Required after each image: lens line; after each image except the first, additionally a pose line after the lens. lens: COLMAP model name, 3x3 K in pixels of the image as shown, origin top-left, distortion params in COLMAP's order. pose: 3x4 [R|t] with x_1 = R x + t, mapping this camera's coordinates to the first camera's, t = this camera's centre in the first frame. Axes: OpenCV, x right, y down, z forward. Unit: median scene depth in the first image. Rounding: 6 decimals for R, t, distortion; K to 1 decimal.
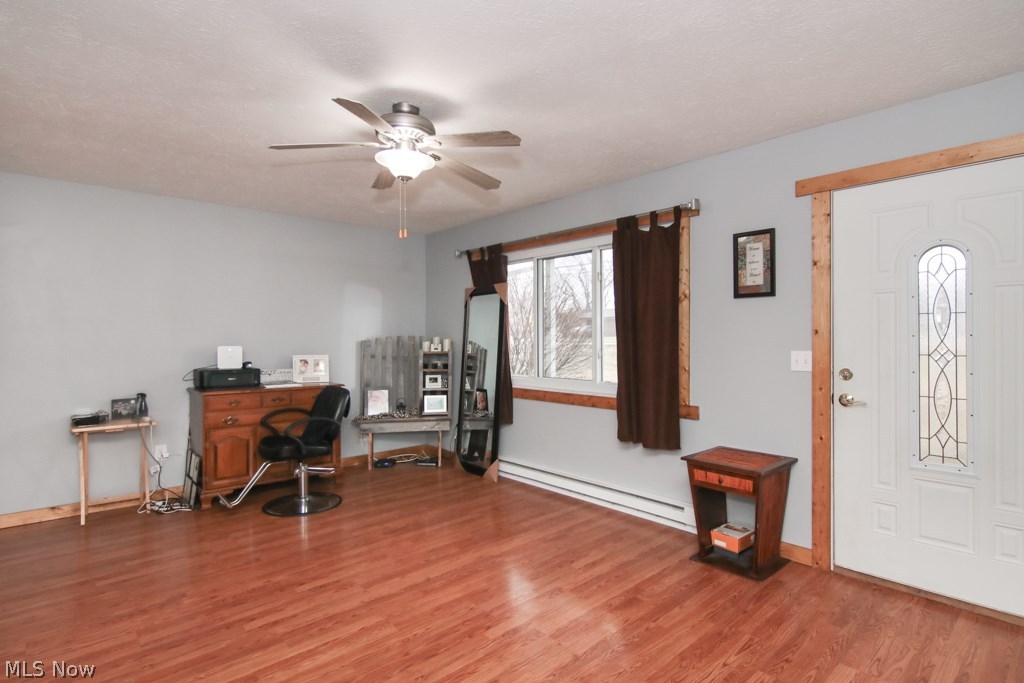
lens RADIAL K [[522.8, 0, 504.2], [0, 522.8, 342.8], [0, 0, 1]] dist [0.014604, -0.007179]
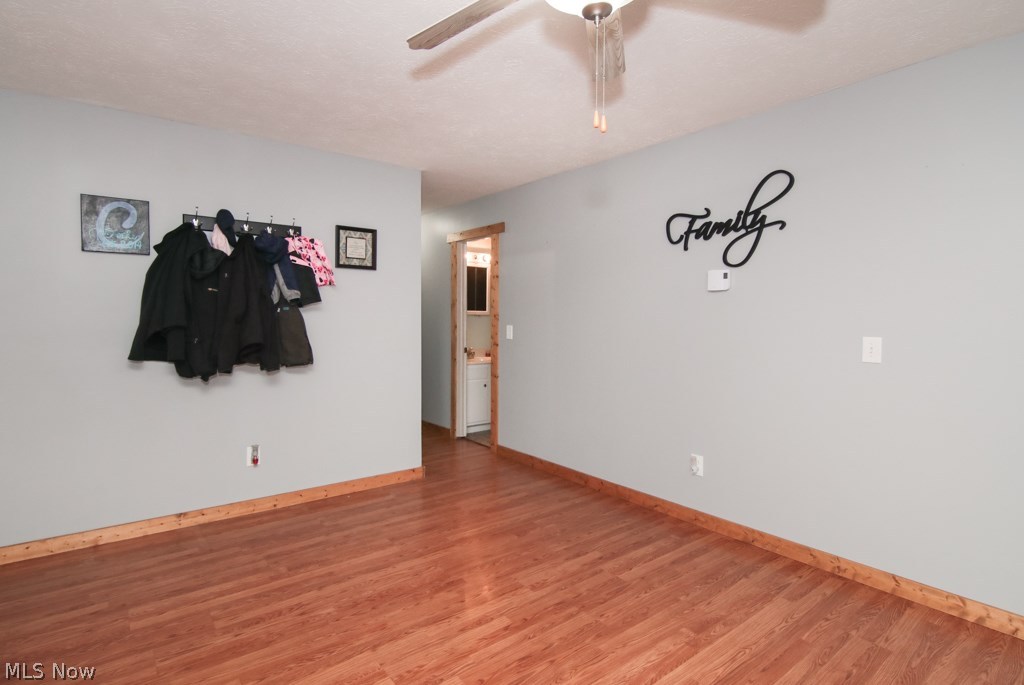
lens RADIAL K [[522.8, 0, 502.4], [0, 522.8, 334.0], [0, 0, 1]] dist [0.014604, -0.007179]
pose [[-0.997423, -0.001267, 0.071738, -0.113238], [0.001882, 0.999038, 0.043821, -0.013837], [-0.071725, 0.043843, -0.996460, 1.303895]]
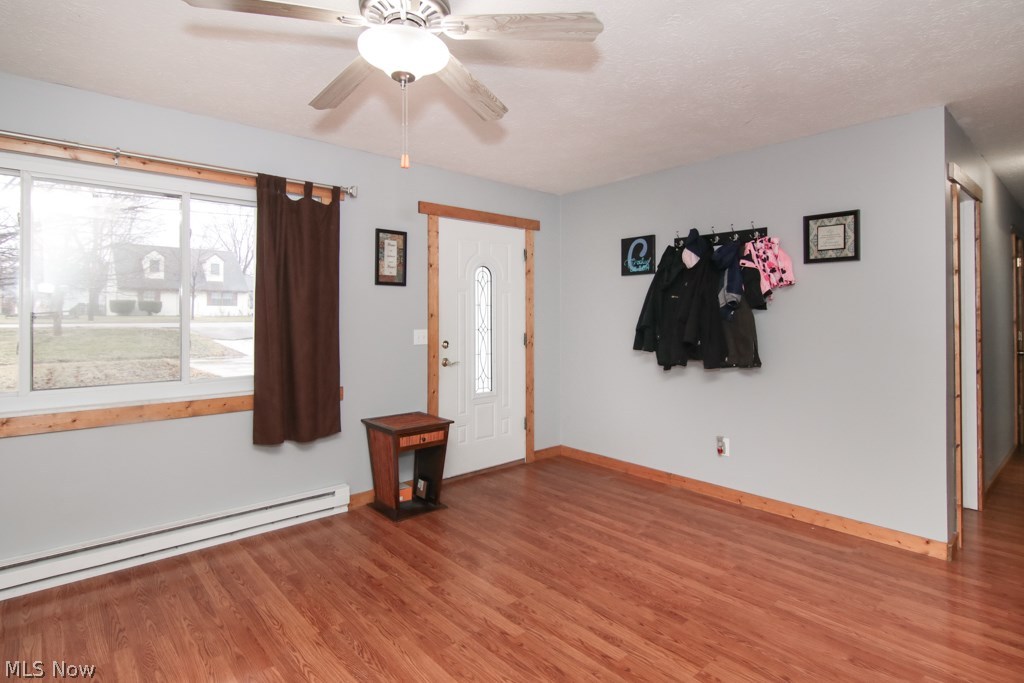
lens RADIAL K [[522.8, 0, 510.8], [0, 522.8, 316.1], [0, 0, 1]] dist [0.014604, -0.007179]
pose [[-0.000672, 0.007299, 0.999973, -0.716772], [0.010911, 0.999914, -0.007291, -0.005740], [-0.999940, 0.010906, -0.000752, 0.735910]]
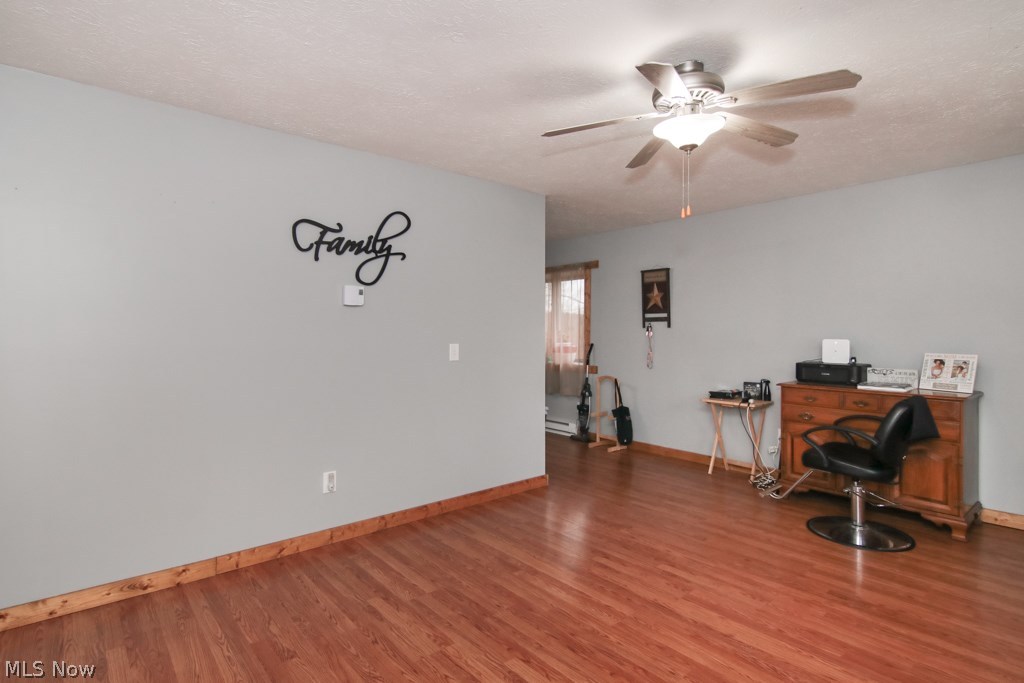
lens RADIAL K [[522.8, 0, 506.4], [0, 522.8, 332.8], [0, 0, 1]] dist [0.014604, -0.007179]
pose [[-0.026802, 0.005705, -0.999624, 0.587448], [-0.009915, 0.999933, 0.005973, -0.006633], [0.999592, 0.010071, -0.026744, 0.612067]]
